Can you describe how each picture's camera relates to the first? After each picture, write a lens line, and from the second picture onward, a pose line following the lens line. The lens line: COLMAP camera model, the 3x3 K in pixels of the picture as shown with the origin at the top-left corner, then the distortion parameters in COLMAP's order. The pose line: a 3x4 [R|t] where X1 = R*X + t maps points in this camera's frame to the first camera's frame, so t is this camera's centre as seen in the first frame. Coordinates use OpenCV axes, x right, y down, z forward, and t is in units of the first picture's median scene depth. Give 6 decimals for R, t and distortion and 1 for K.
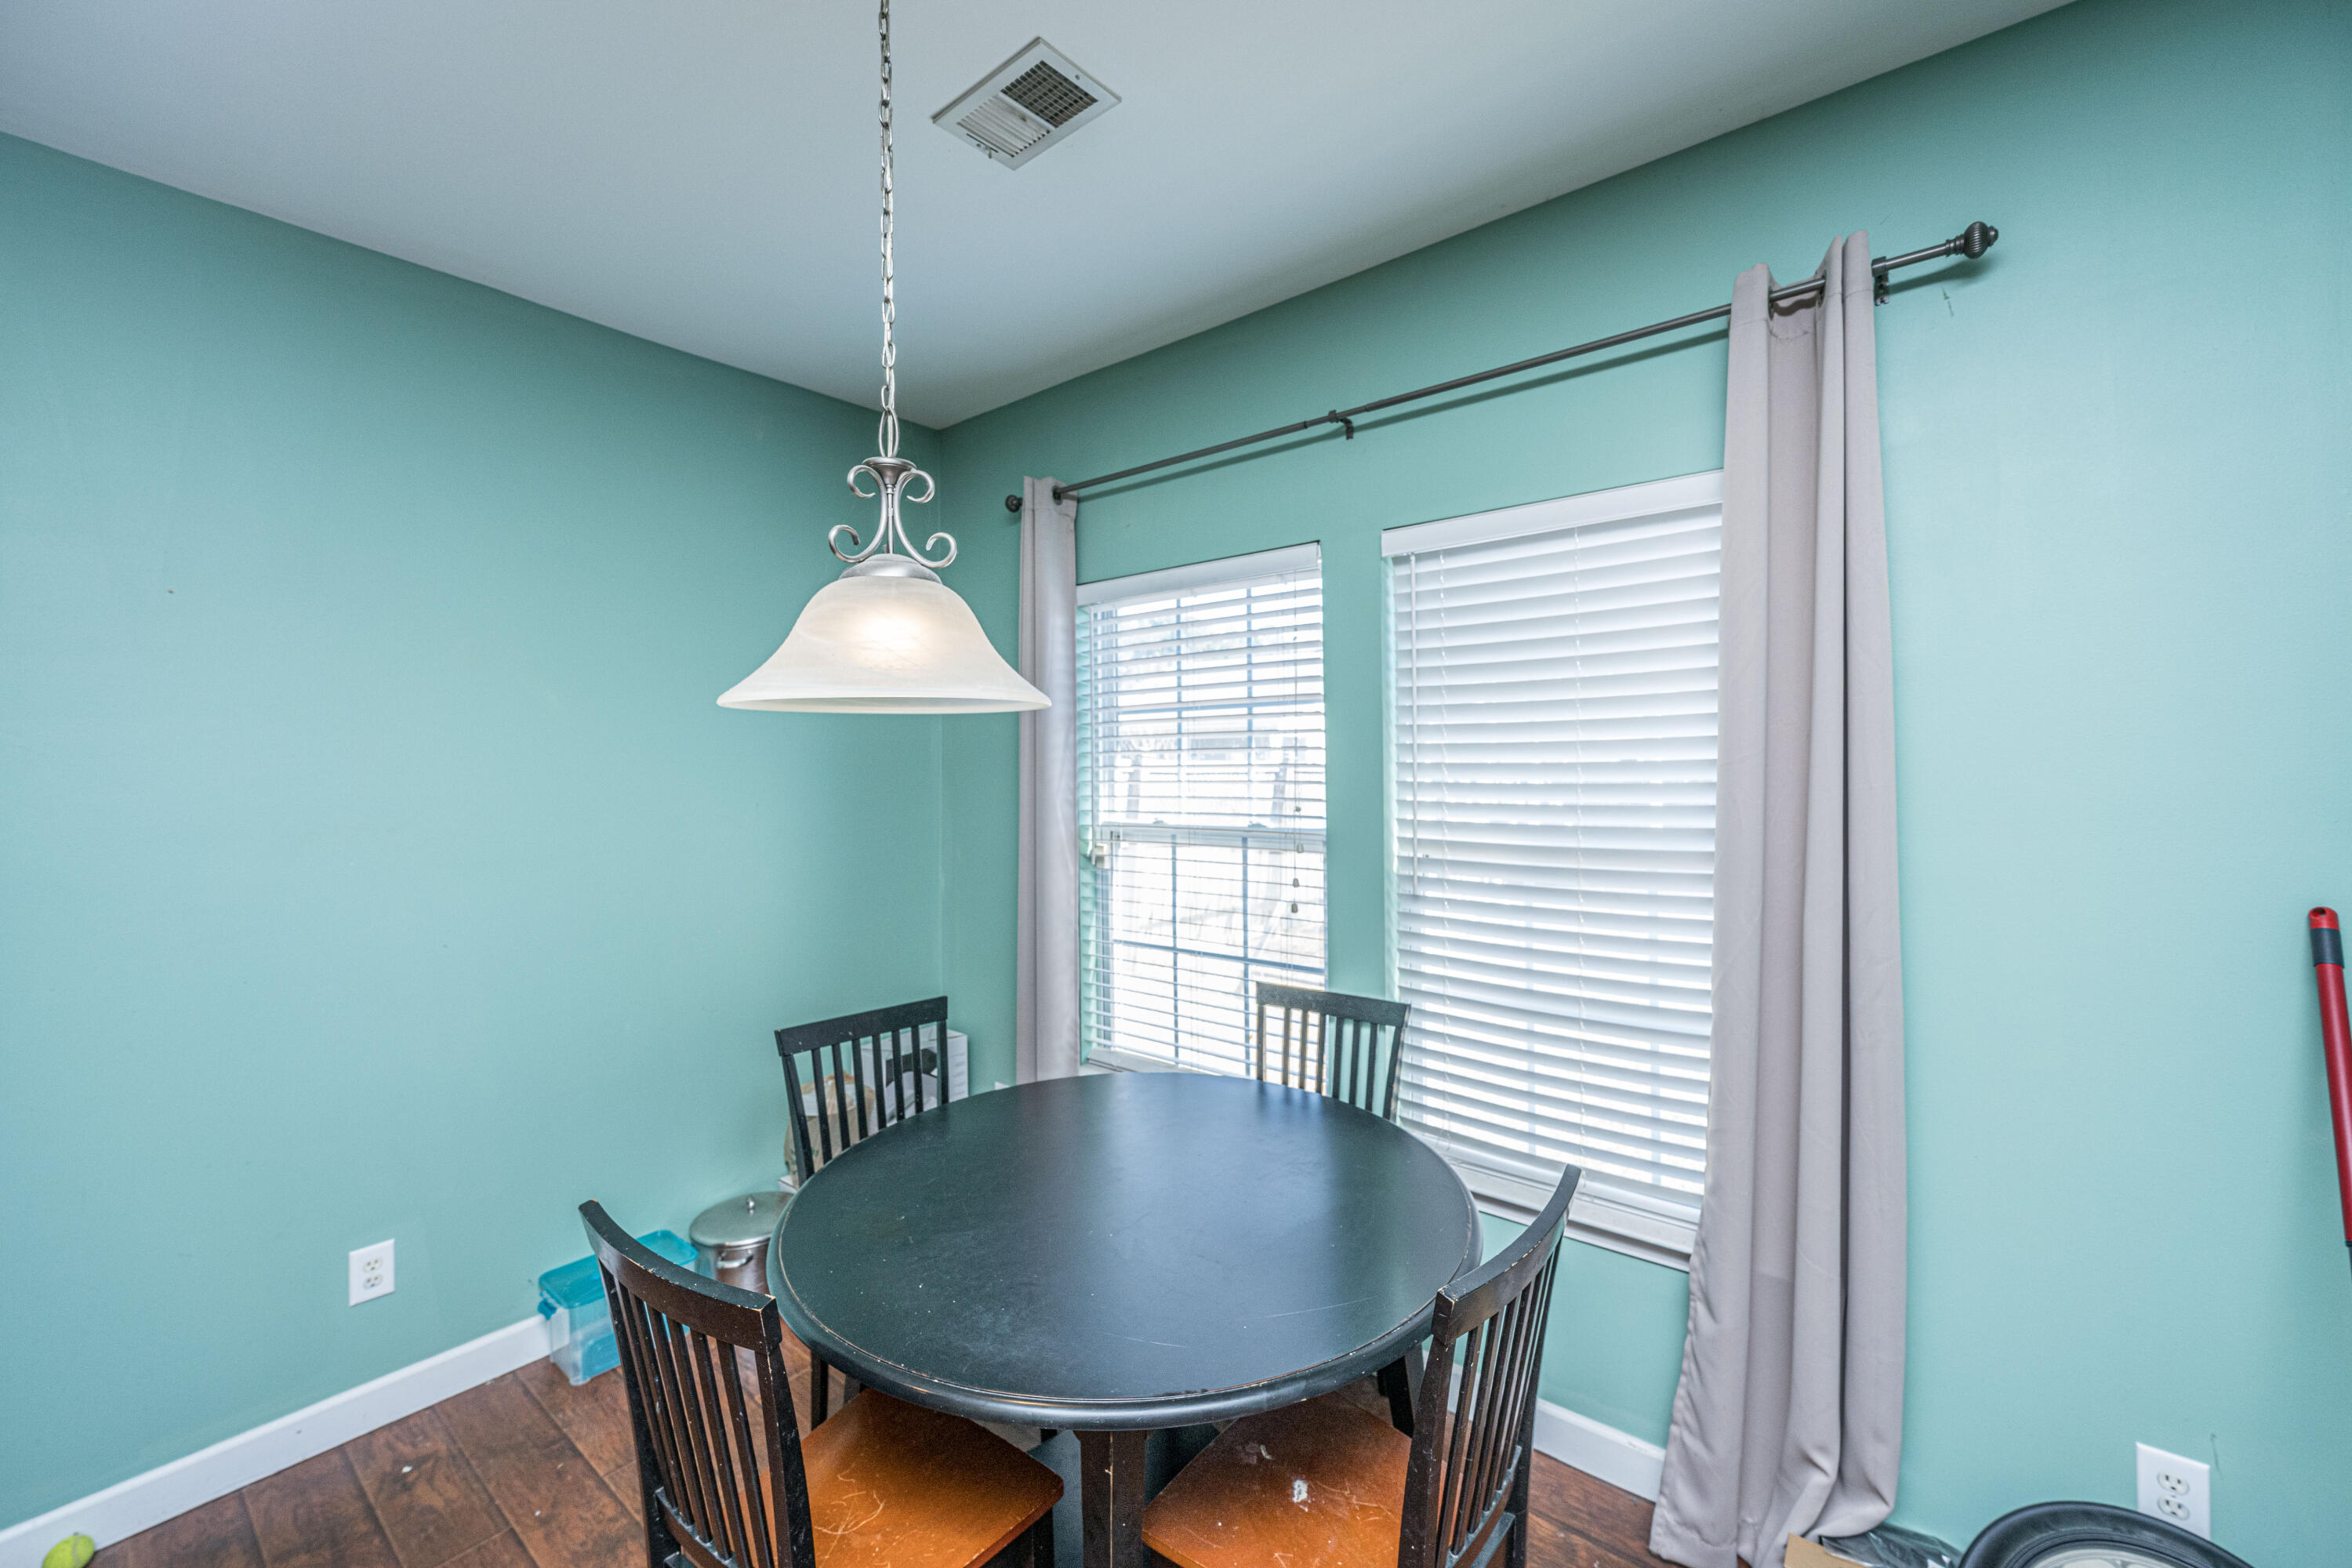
lens RADIAL K [[934.9, 0, 1179.3], [0, 934.9, 762.3], [0, 0, 1]] dist [-0.003030, 0.000030]
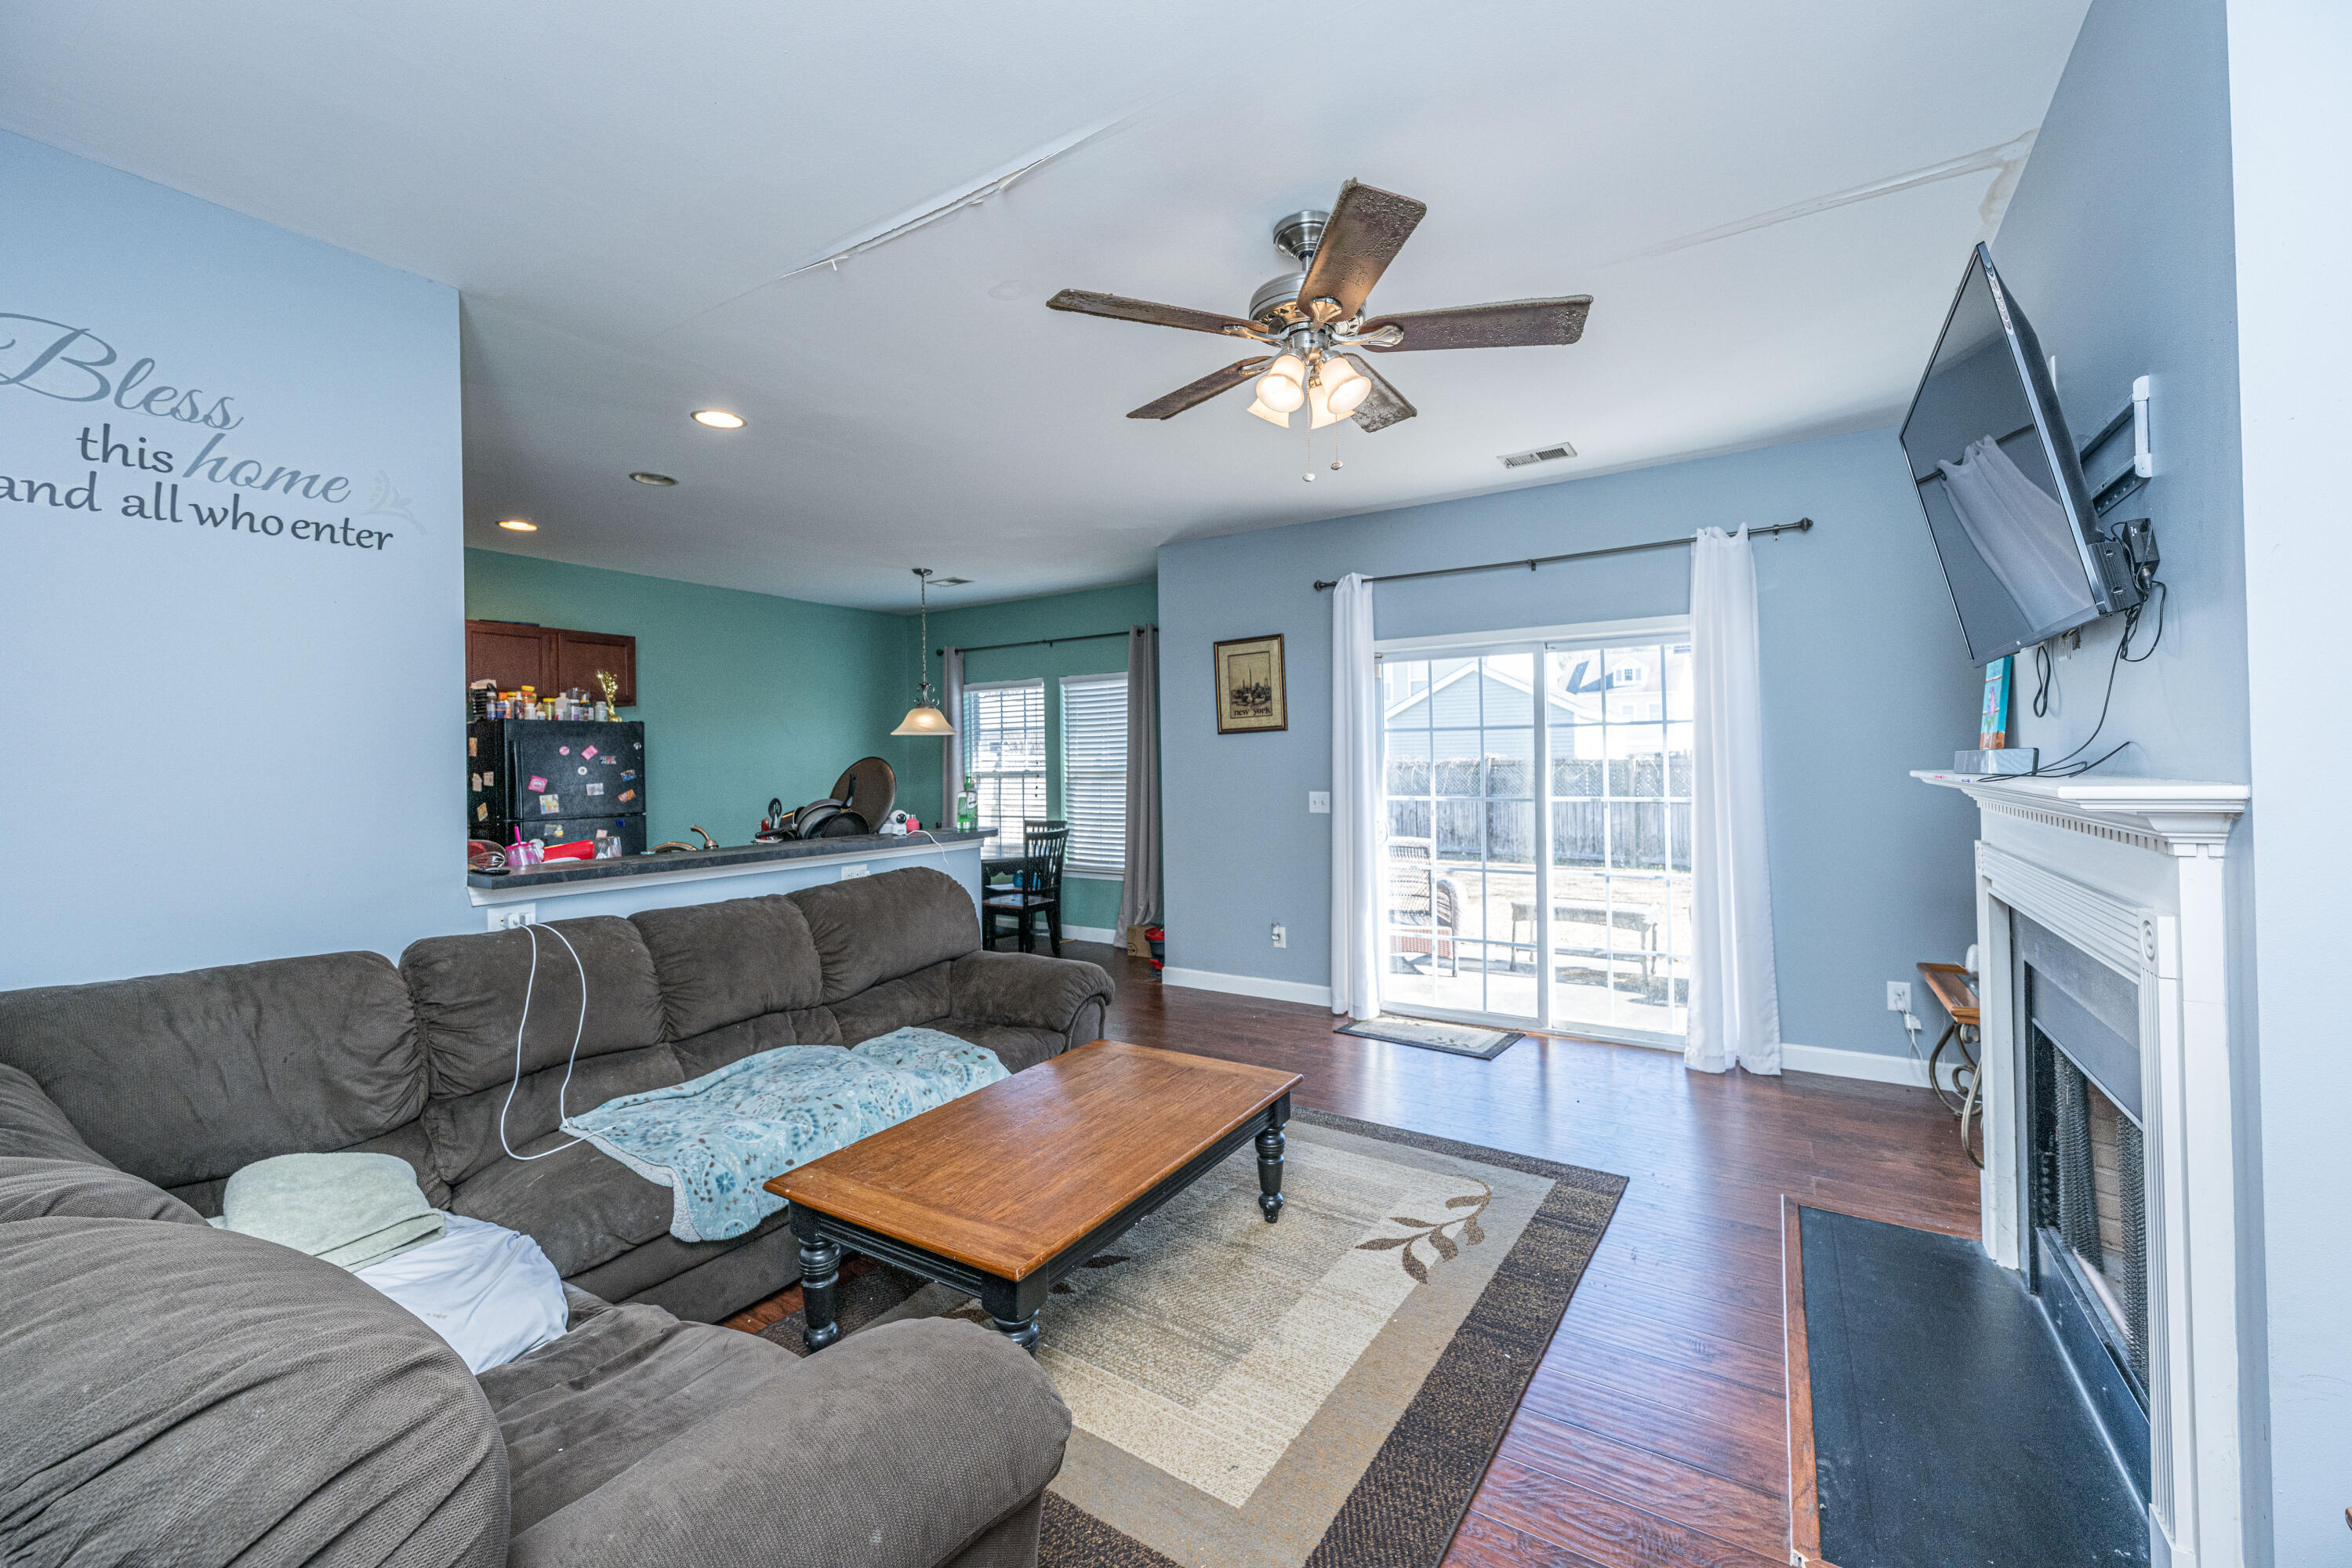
lens RADIAL K [[934.9, 0, 1179.3], [0, 934.9, 762.3], [0, 0, 1]] dist [-0.003030, 0.000030]
pose [[0.993933, -0.002514, 0.109960, 0.264000], [0.002412, 0.999997, 0.001065, 0.045512], [-0.109962, -0.000793, 0.993935, -2.195705]]
